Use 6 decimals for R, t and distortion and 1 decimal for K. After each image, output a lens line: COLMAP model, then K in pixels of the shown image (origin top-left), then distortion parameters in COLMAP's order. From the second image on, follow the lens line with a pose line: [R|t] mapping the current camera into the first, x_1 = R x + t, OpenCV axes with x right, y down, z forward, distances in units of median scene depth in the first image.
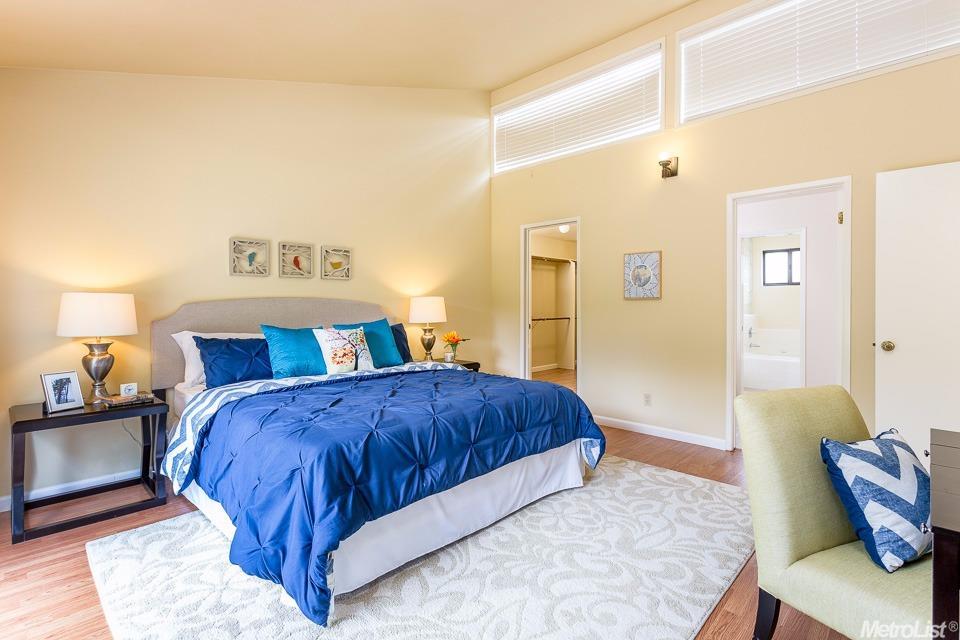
lens RADIAL K [[462.7, 0, 482.7], [0, 462.7, 308.2], [0, 0, 1]] dist [0.003382, 0.000446]
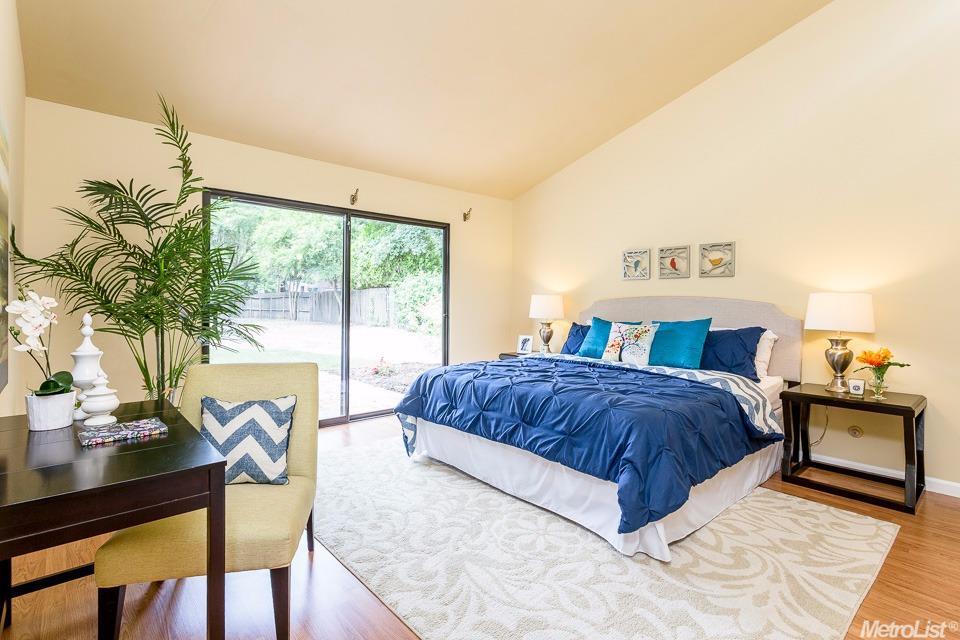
lens RADIAL K [[462.7, 0, 482.7], [0, 462.7, 308.2], [0, 0, 1]] dist [0.003382, 0.000446]
pose [[-0.073401, 0.017614, -0.997147, 0.954144], [-0.016061, 0.999693, 0.018841, -0.010334], [0.997173, 0.017398, -0.073095, 0.831893]]
